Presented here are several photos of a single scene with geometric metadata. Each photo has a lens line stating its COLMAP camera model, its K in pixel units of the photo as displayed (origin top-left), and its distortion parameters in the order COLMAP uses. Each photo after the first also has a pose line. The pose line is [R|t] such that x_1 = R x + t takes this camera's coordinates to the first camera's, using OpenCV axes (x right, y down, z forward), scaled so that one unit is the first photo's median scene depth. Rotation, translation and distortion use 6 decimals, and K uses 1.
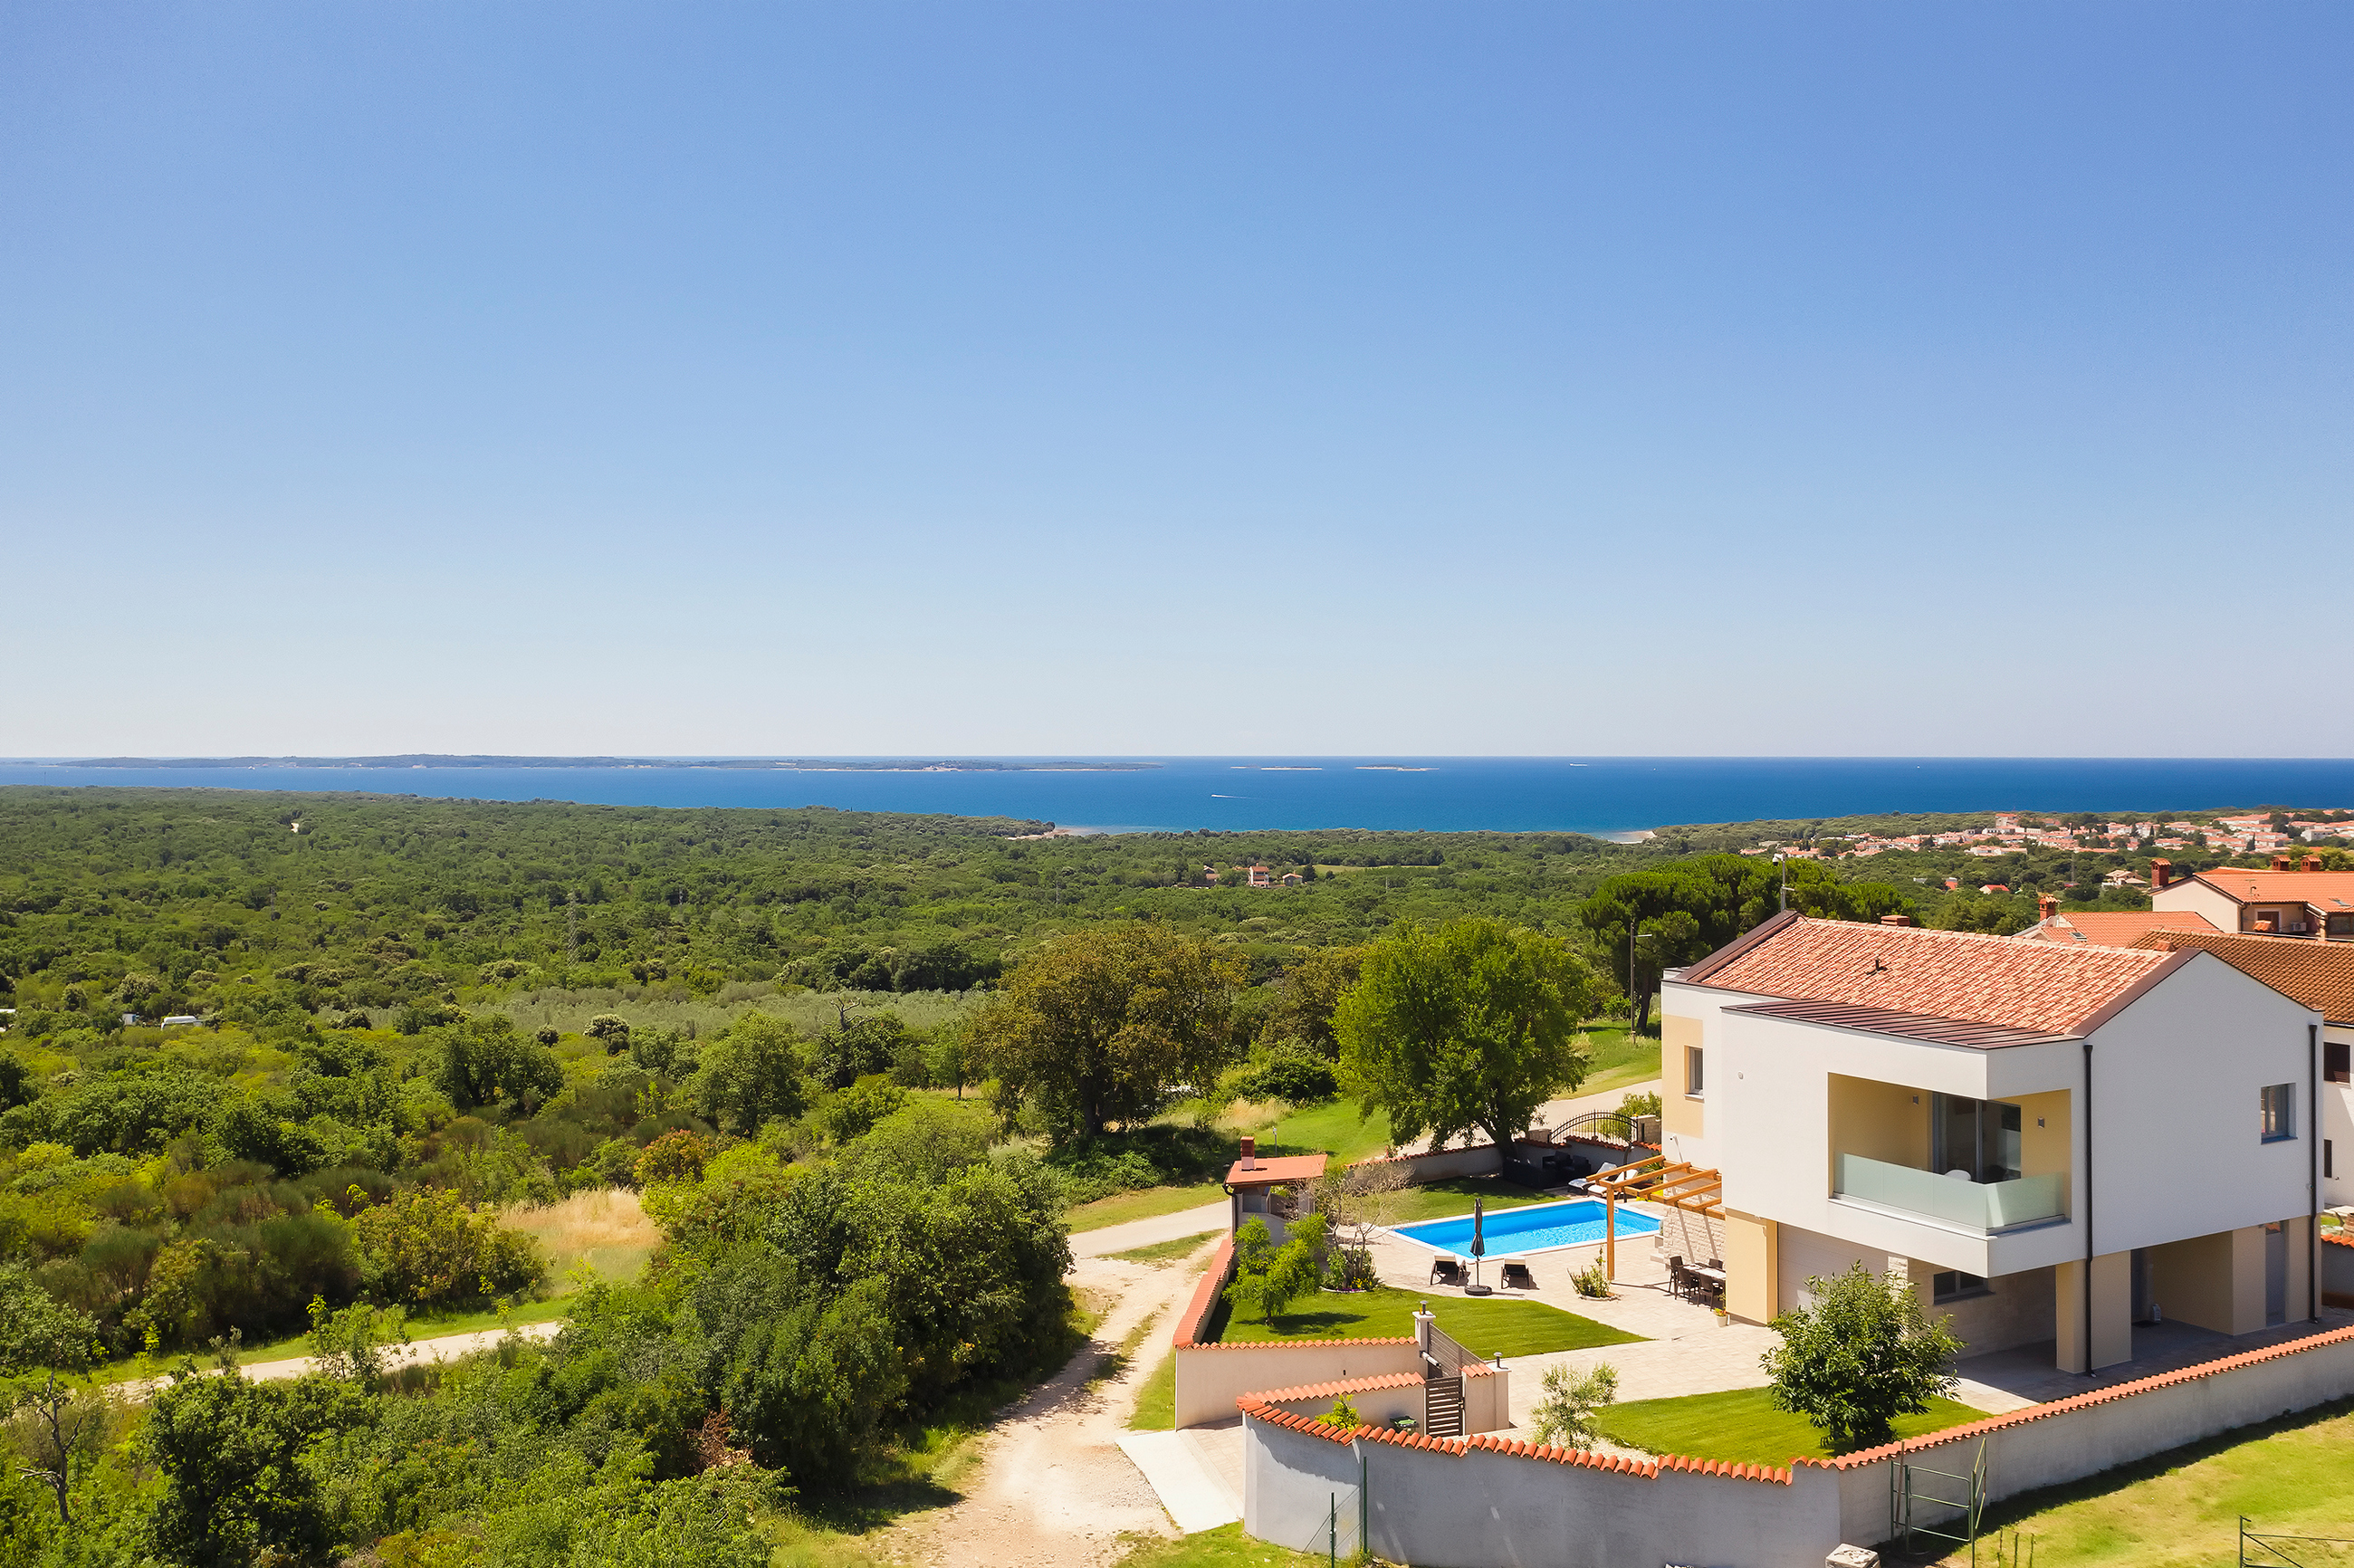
lens RADIAL K [[1916.0, 0, 1129.1], [0, 1916.0, 743.5], [0, 0, 1]] dist [-0.011357, -0.011231]
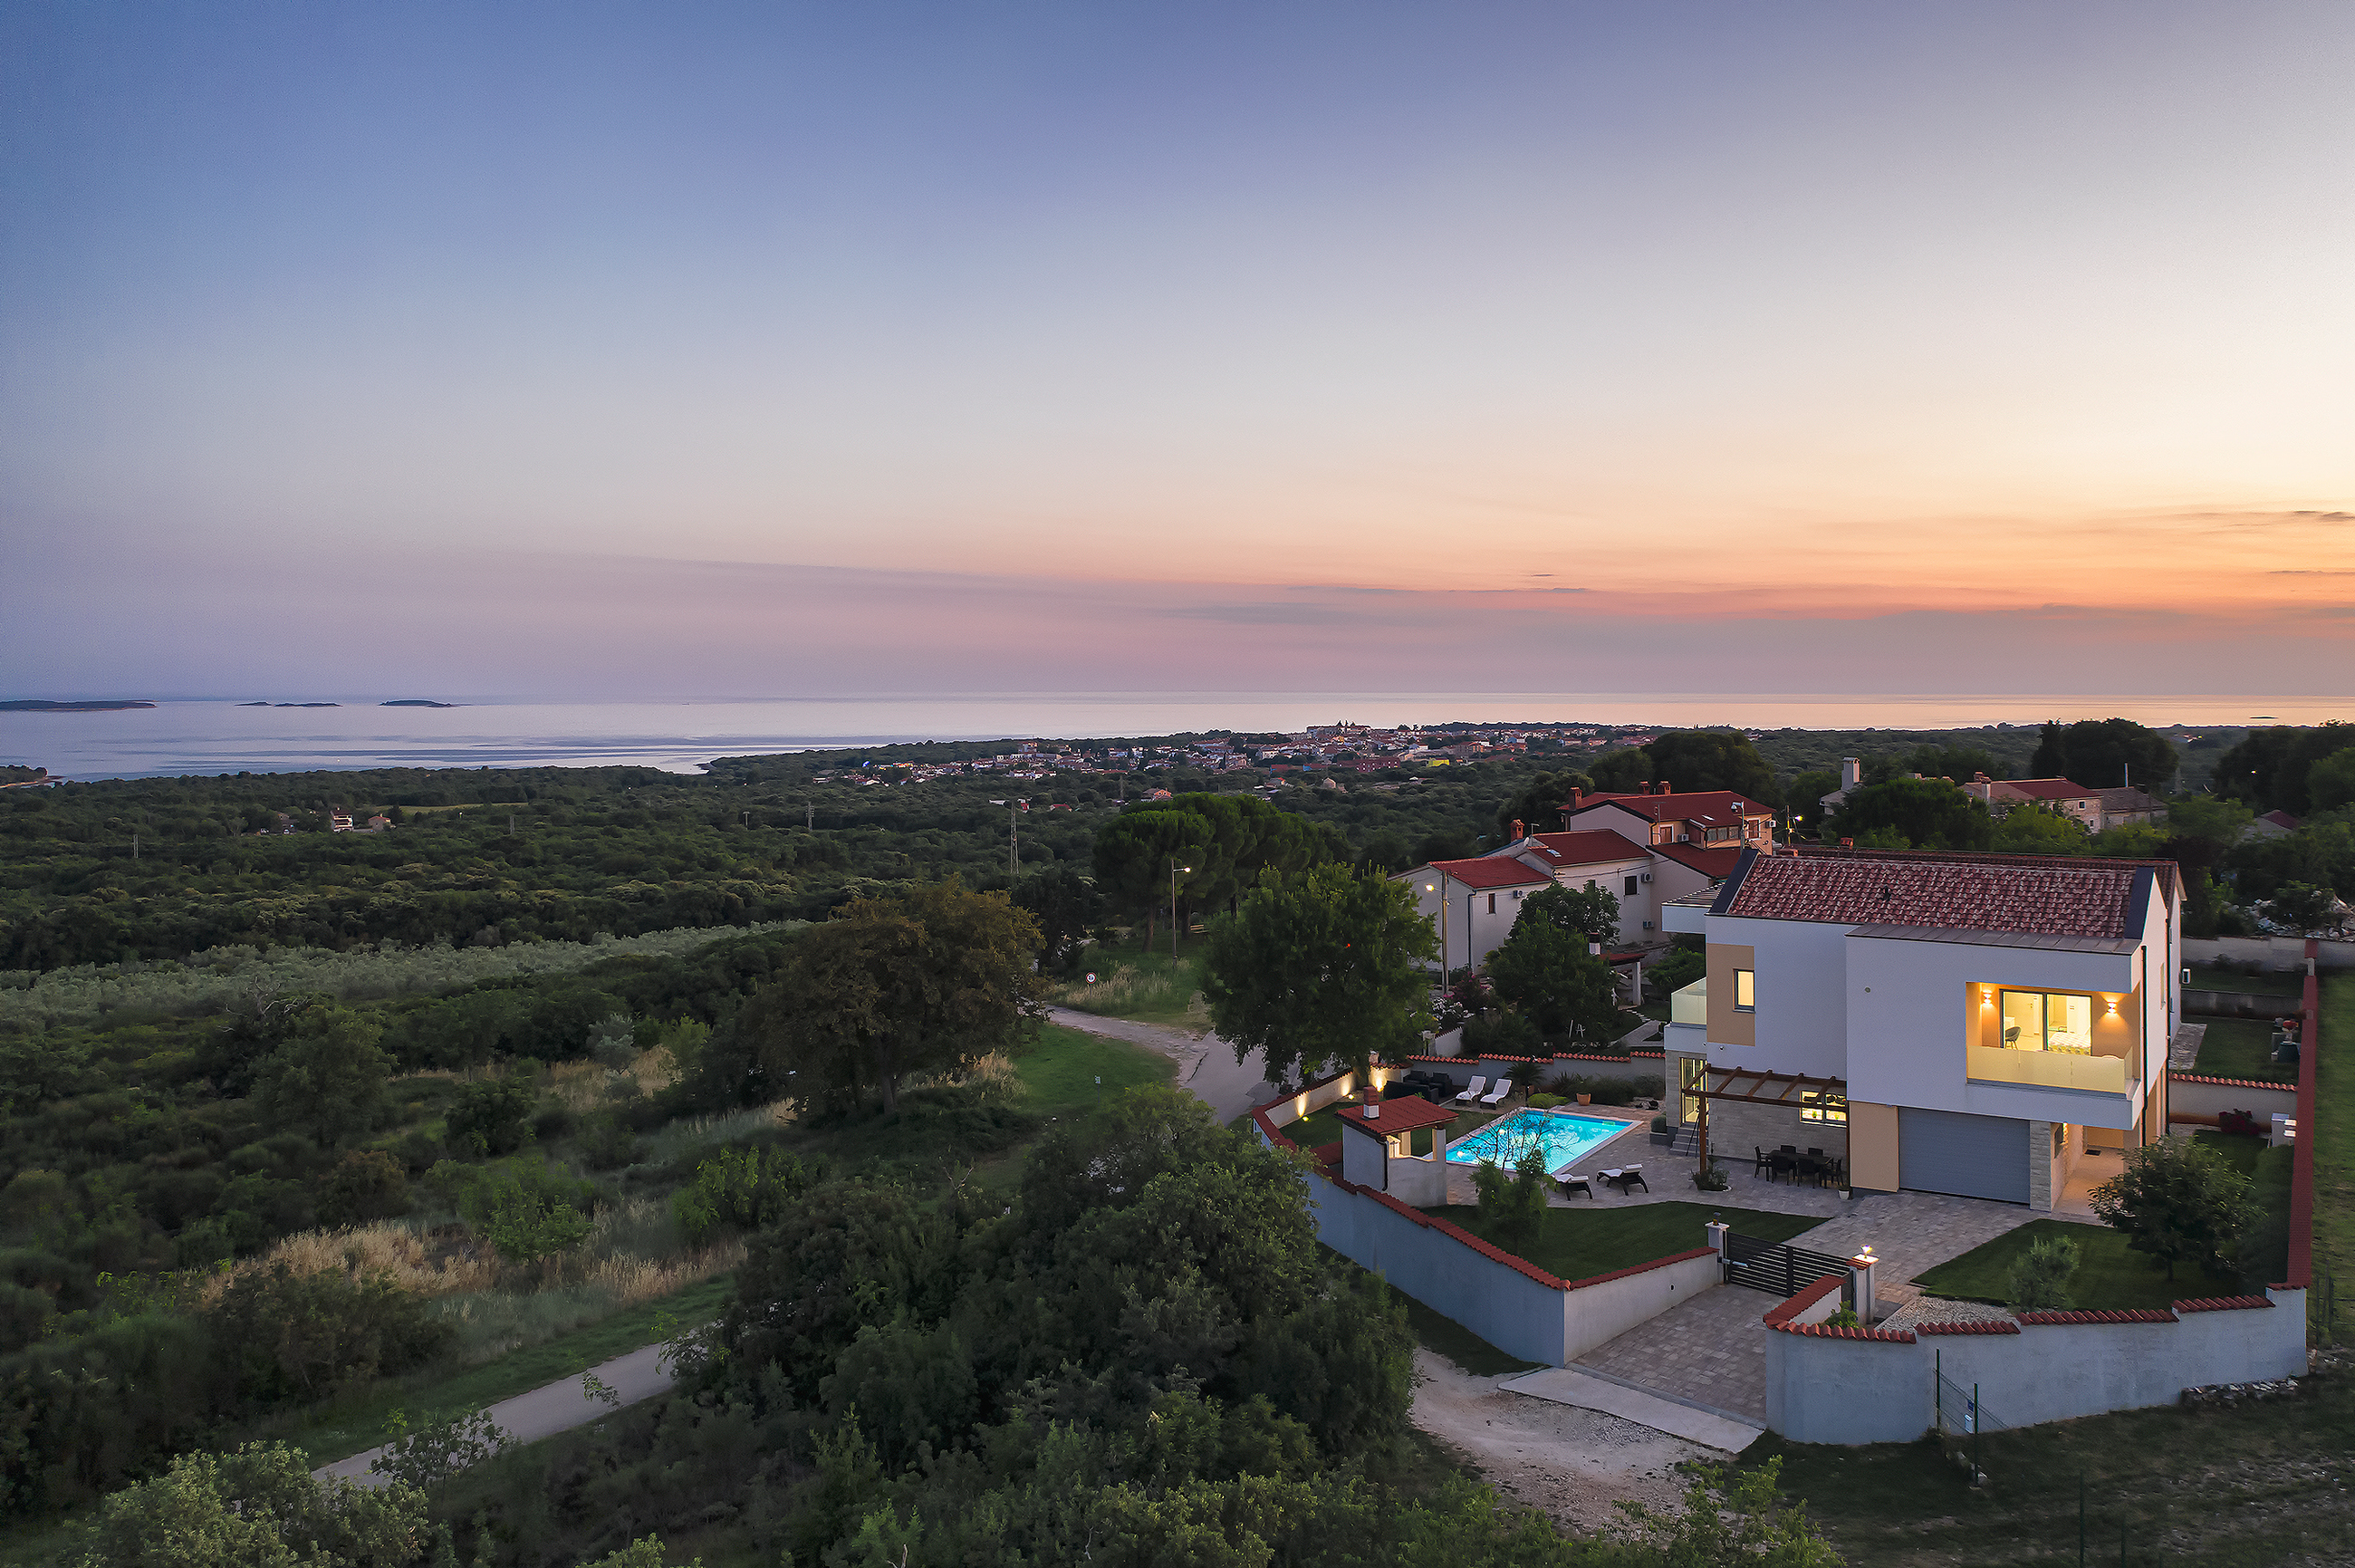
lens RADIAL K [[1827.9, 0, 1177.5], [0, 1827.9, 784.0], [0, 0, 1]] dist [-0.015031, -0.006740]
pose [[0.872819, -0.028068, 0.487236, -0.512988], [0.000366, 0.998382, 0.056857, -0.016183], [-0.488044, -0.049448, 0.871417, 0.191100]]
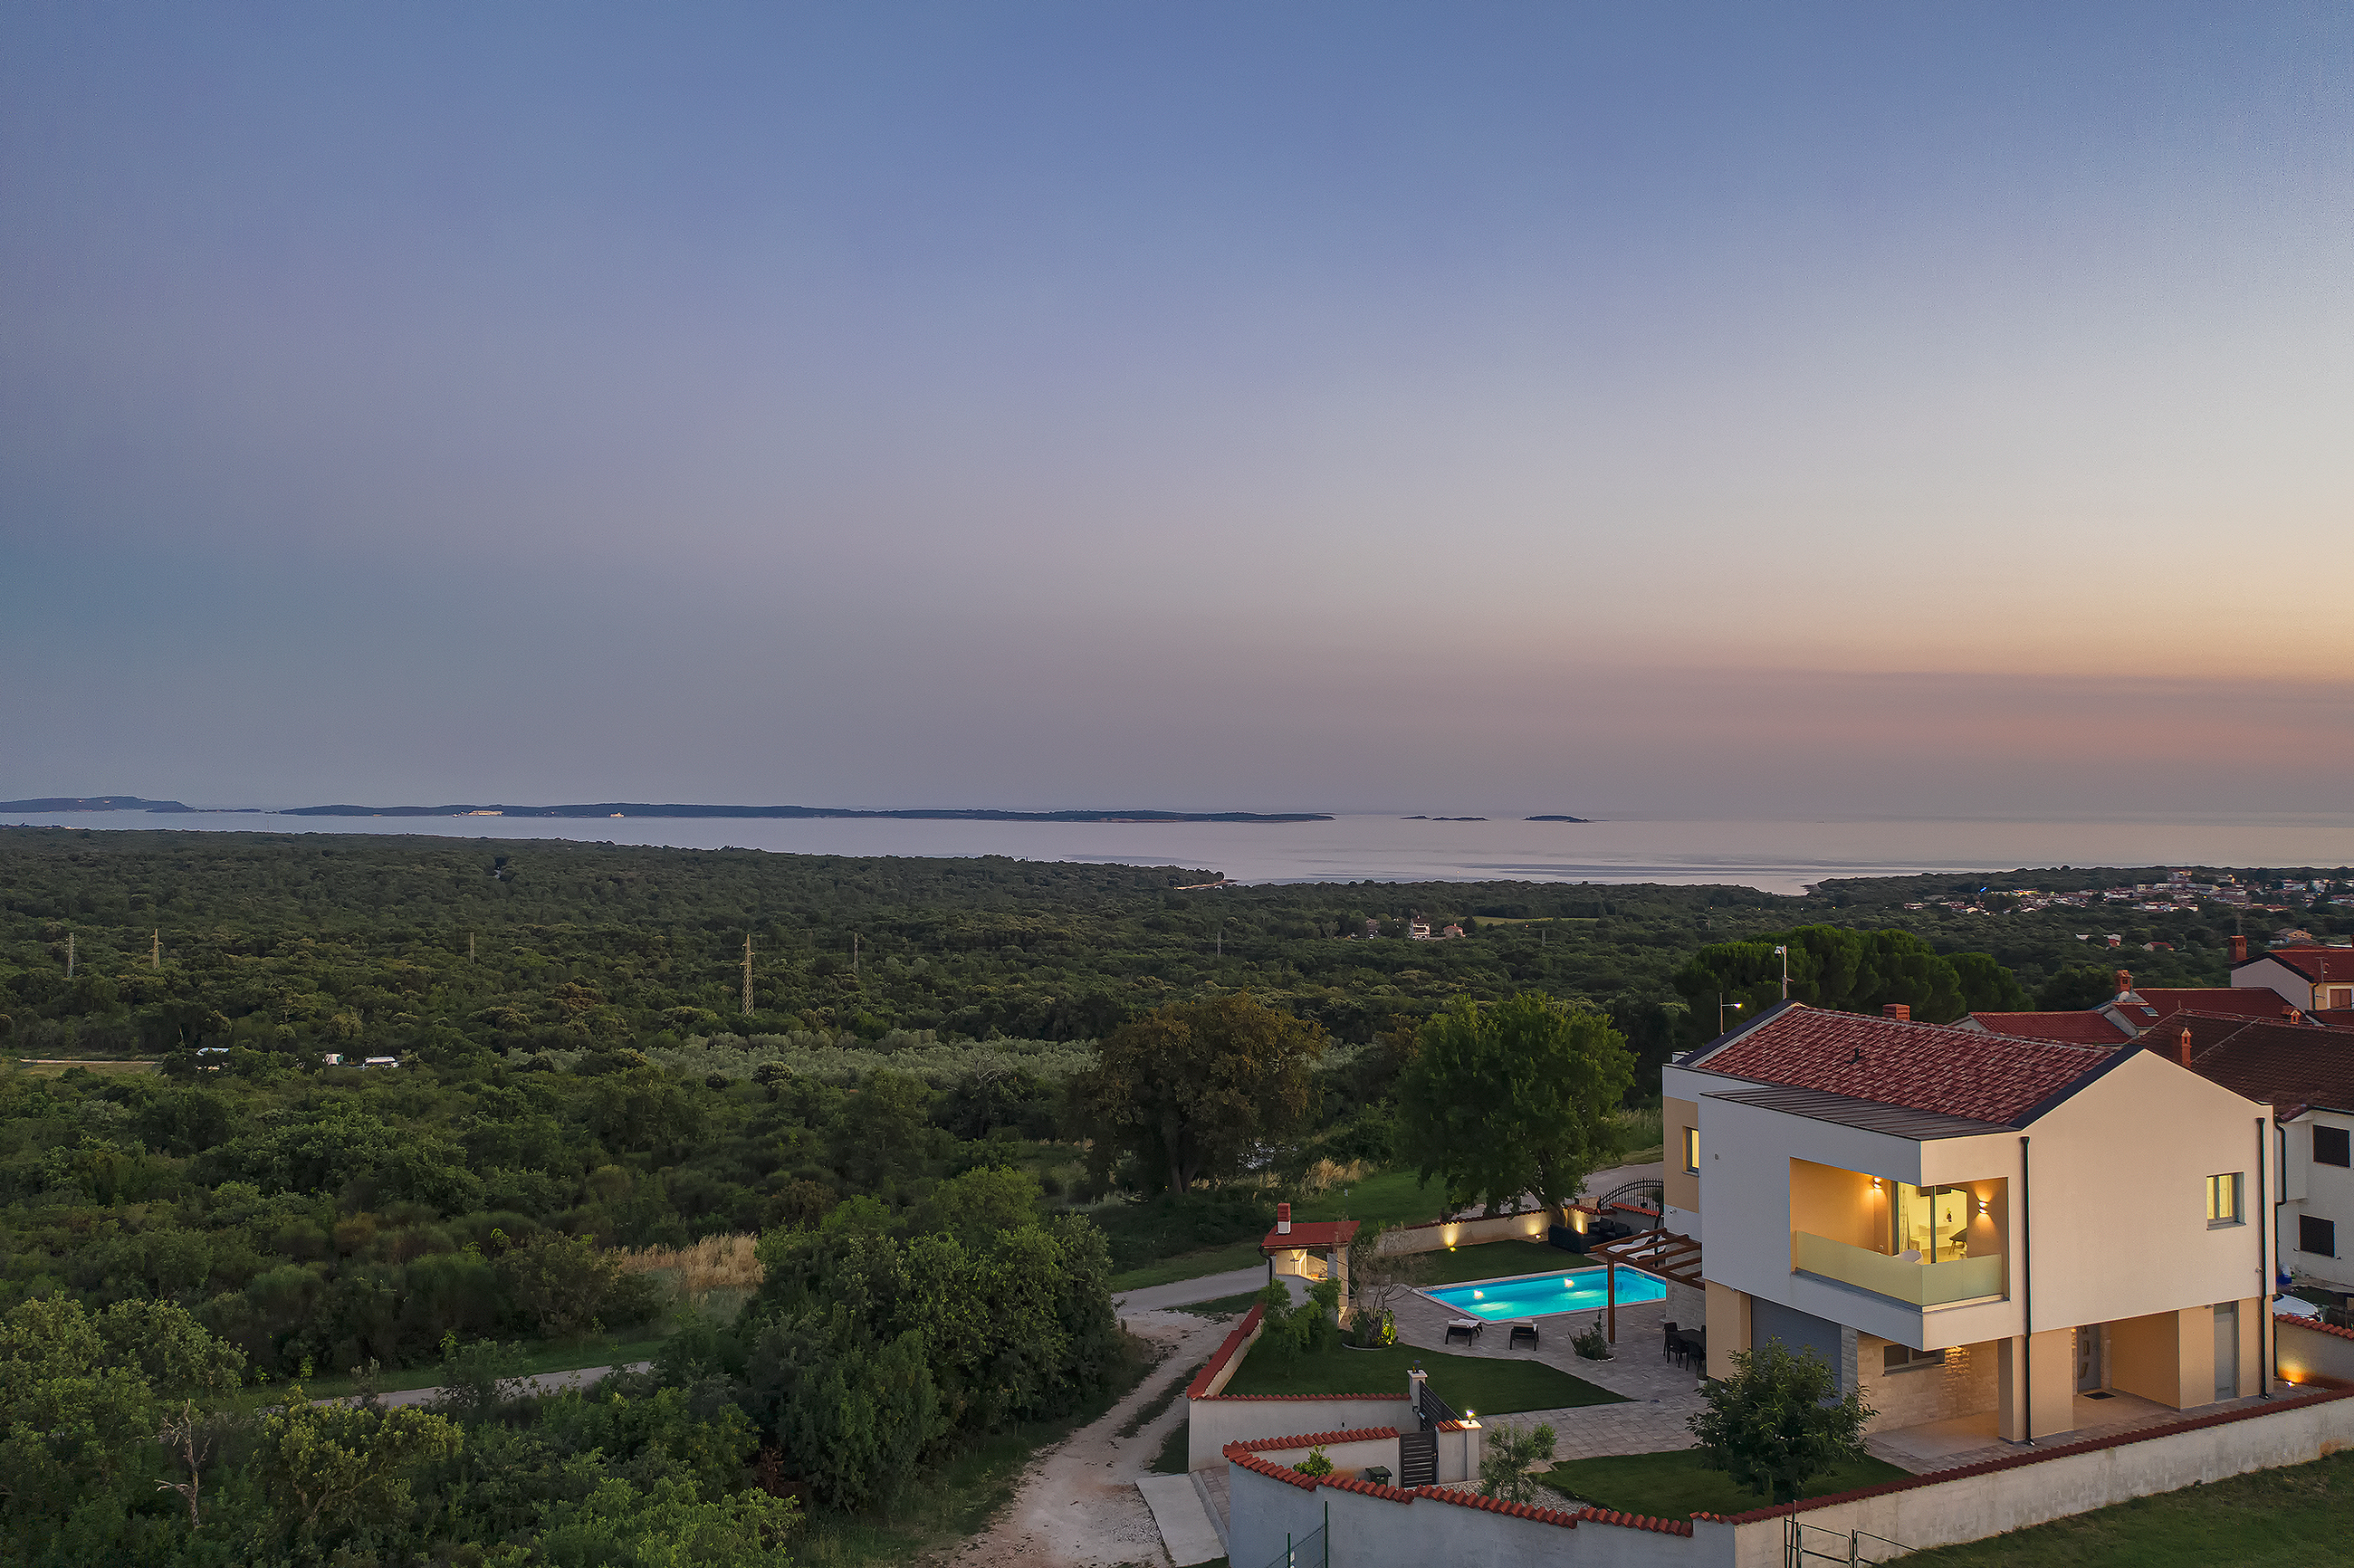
lens RADIAL K [[1870.3, 0, 1177.0], [0, 1870.3, 784.0], [0, 0, 1]] dist [-0.020558, -0.001371]
pose [[0.998029, 0.002386, -0.062704, 0.066959], [-0.002797, 0.999975, -0.006459, -0.024475], [0.062687, 0.006622, 0.998011, -0.059174]]
